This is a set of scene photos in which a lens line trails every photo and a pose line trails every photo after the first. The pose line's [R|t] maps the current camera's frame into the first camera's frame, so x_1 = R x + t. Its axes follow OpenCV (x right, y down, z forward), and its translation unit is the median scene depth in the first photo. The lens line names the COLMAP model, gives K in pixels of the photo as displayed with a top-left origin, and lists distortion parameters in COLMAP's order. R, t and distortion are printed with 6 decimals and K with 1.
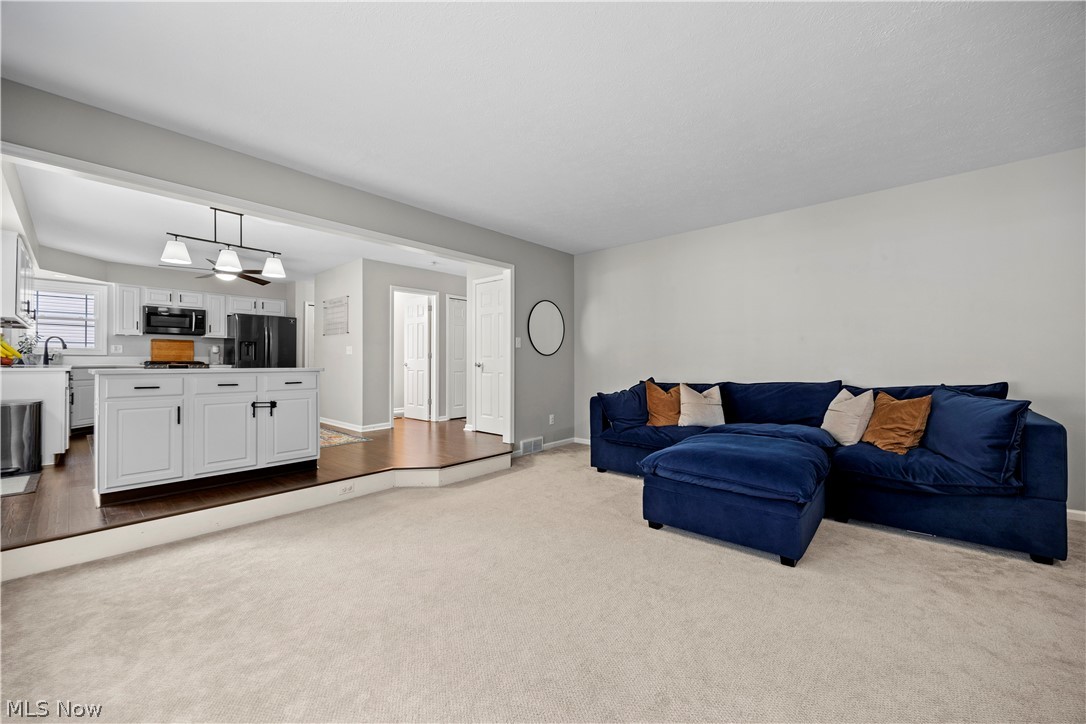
lens RADIAL K [[416.7, 0, 543.0], [0, 416.7, 362.0], [0, 0, 1]] dist [-0.000413, 0.000017]
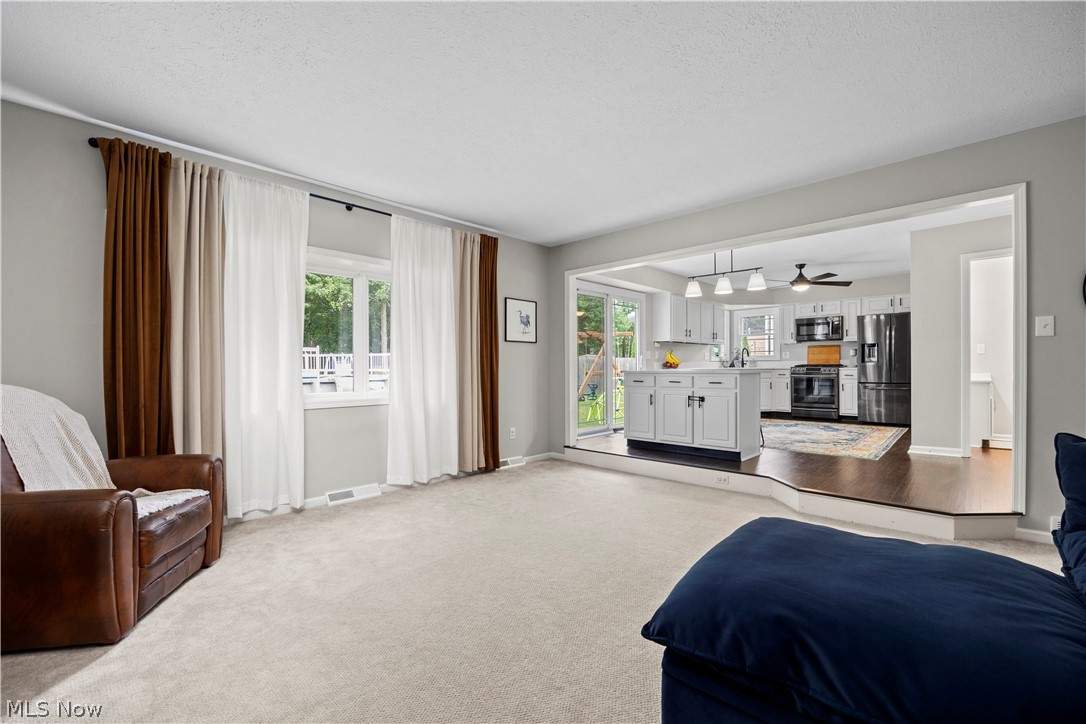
lens RADIAL K [[454.7, 0, 544.7], [0, 454.7, 368.0], [0, 0, 1]] dist [-0.013757, 0.000285]
pose [[-0.020217, -0.000006, -0.999796, 0.445975], [0.009275, 0.999957, -0.000193, 0.002107], [0.999753, -0.009277, -0.020216, 0.330928]]
